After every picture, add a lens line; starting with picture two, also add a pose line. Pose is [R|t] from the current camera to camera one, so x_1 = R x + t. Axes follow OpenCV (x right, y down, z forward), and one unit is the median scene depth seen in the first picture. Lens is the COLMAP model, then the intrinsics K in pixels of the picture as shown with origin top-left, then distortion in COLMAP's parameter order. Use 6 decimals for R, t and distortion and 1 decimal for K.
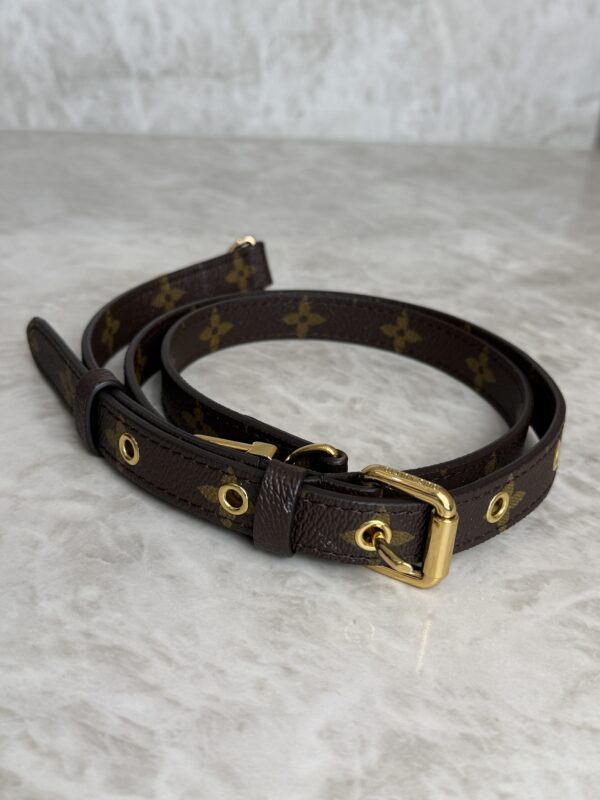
lens RADIAL K [[903.4, 0, 300.0], [0, 903.4, 400.0], [0, 0, 1]] dist [0.203403, -0.598997]
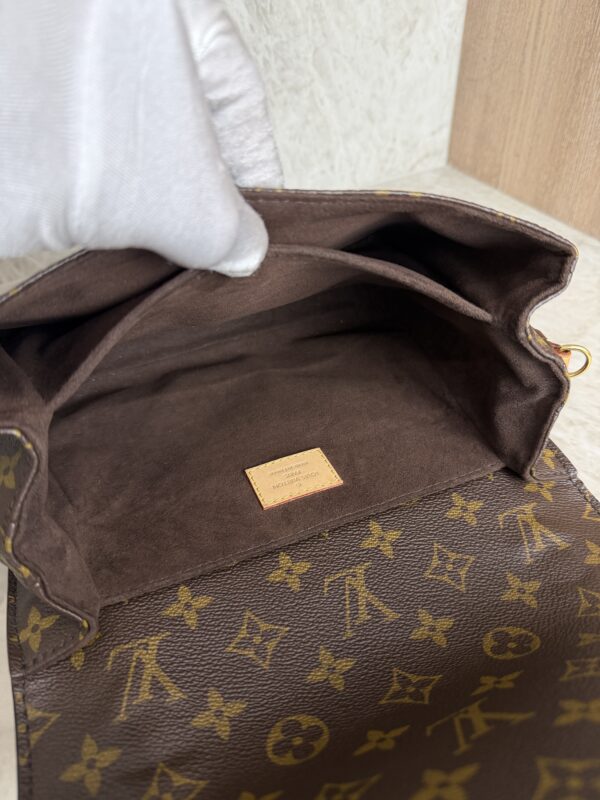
lens RADIAL K [[614.3, 0, 316.6], [0, 614.3, 400.7], [0, 0, 1]] dist [-0.032580, 0.002802]
pose [[0.944360, -0.279738, 0.173007, -0.268091], [0.225169, 0.933249, 0.279901, -0.751799], [-0.239758, -0.225371, 0.944311, 0.522138]]
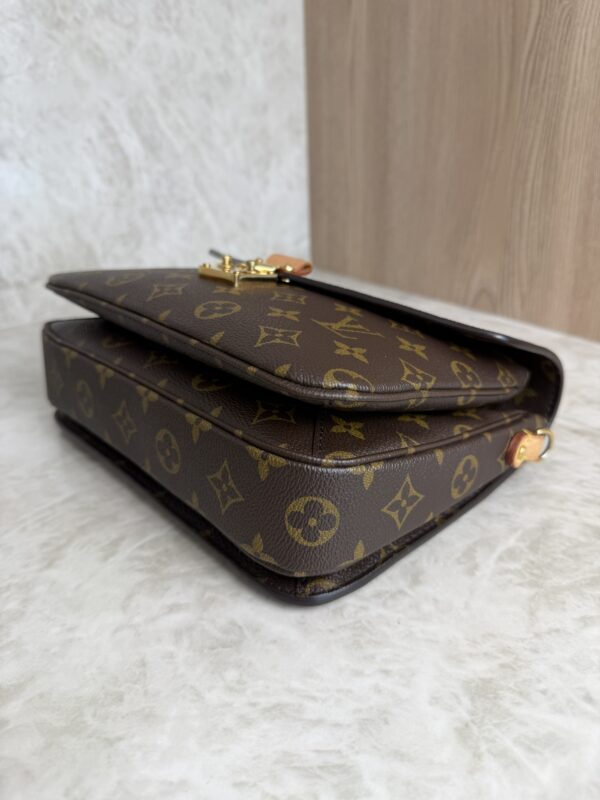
lens RADIAL K [[599.1, 0, 305.1], [0, 599.1, 399.0], [0, 0, 1]] dist [-0.051089, 0.015342]
pose [[0.907959, -0.269391, 0.320996, -0.289112], [0.283958, 0.958836, 0.001496, -0.159521], [-0.308186, 0.089792, 0.947079, 0.052602]]
